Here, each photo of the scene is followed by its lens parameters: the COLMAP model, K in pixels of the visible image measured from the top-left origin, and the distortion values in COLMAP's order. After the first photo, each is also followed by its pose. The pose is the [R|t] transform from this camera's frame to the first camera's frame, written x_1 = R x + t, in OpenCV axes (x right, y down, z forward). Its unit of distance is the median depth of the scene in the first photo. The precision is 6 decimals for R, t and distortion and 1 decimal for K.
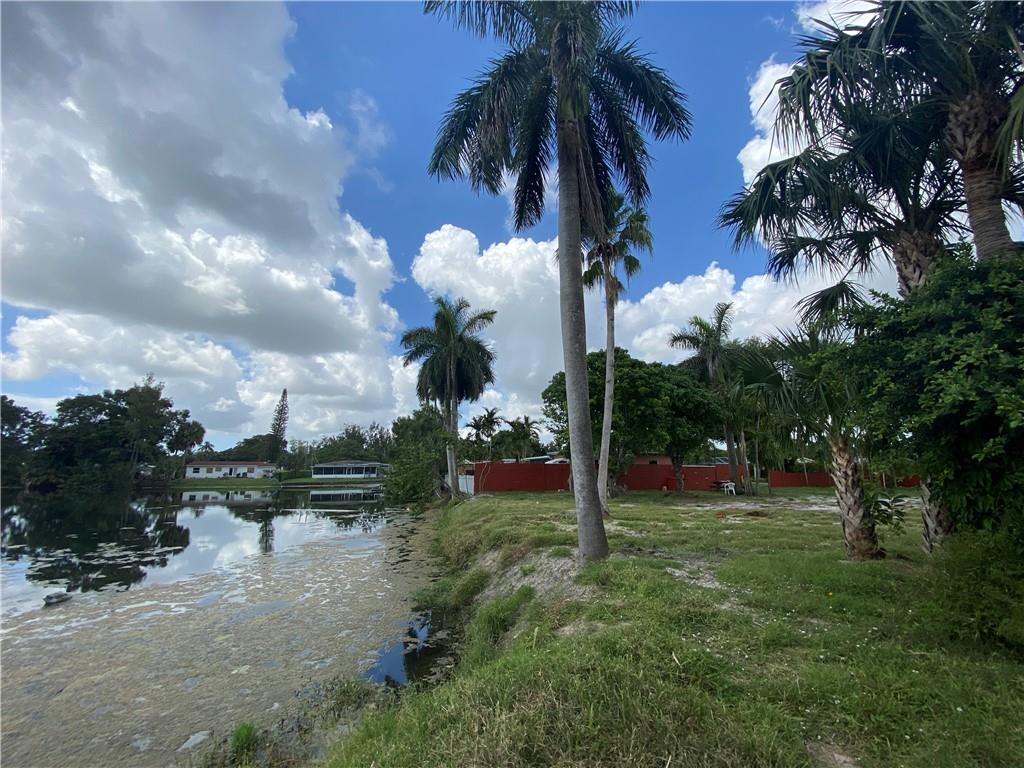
lens RADIAL K [[411.6, 0, 512.9], [0, 411.6, 381.7], [0, 0, 1]] dist [0.063142, -0.044958]
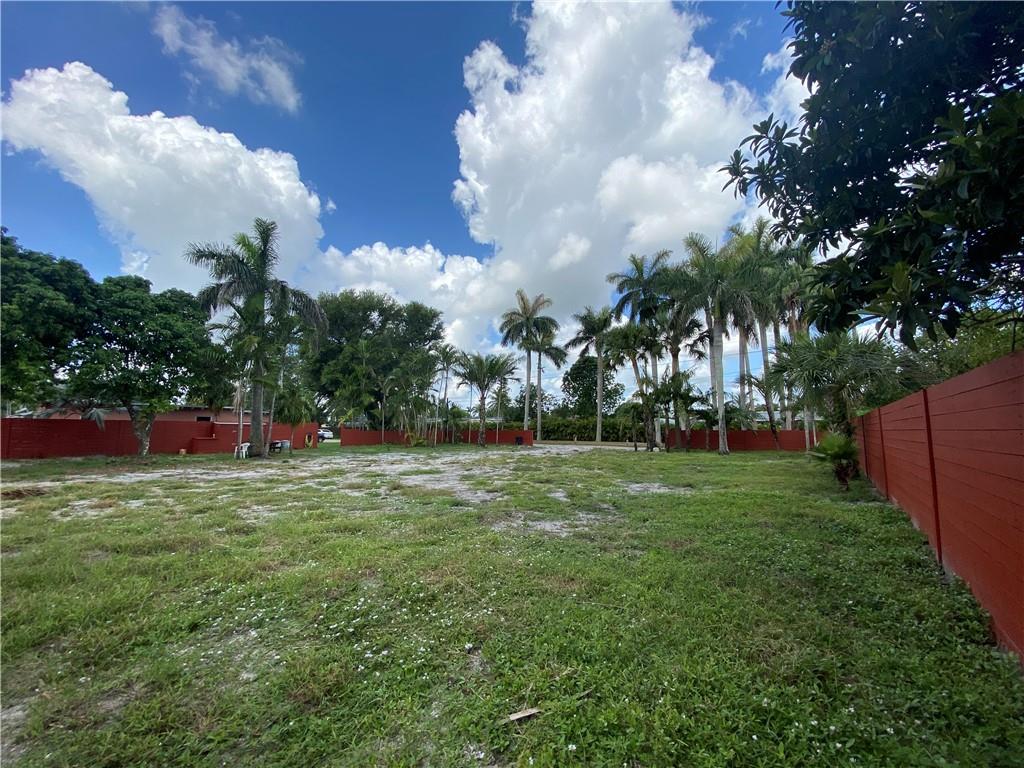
lens RADIAL K [[417.5, 0, 509.7], [0, 417.5, 384.6], [0, 0, 1]] dist [0.021576, -0.020277]
pose [[0.788352, 0.069330, 0.611306, 0.629746], [-0.128728, 0.990225, 0.053705, 0.027385], [-0.601607, -0.121030, 0.789570, 0.079574]]
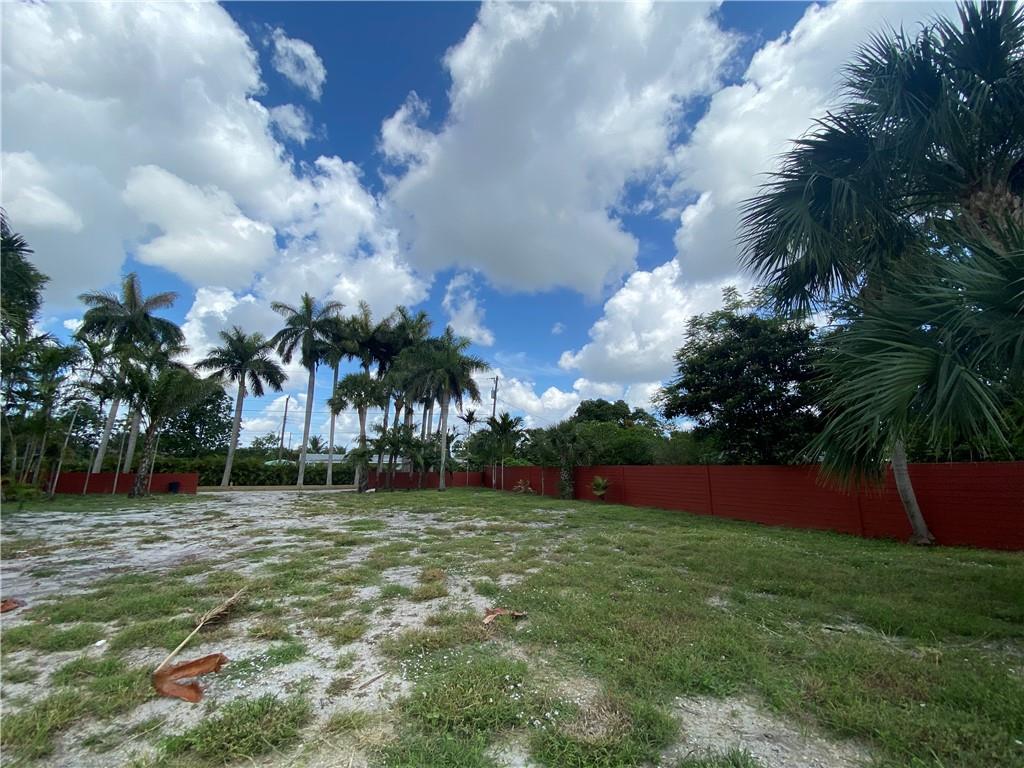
lens RADIAL K [[411.5, 0, 512.0], [0, 411.5, 384.0], [0, 0, 1]] dist [0.027961, -0.028140]
pose [[-0.194323, 0.201800, 0.959956, 0.177843], [-0.203263, 0.949087, -0.240662, 0.159348], [-0.959647, -0.241890, -0.143411, 0.761922]]
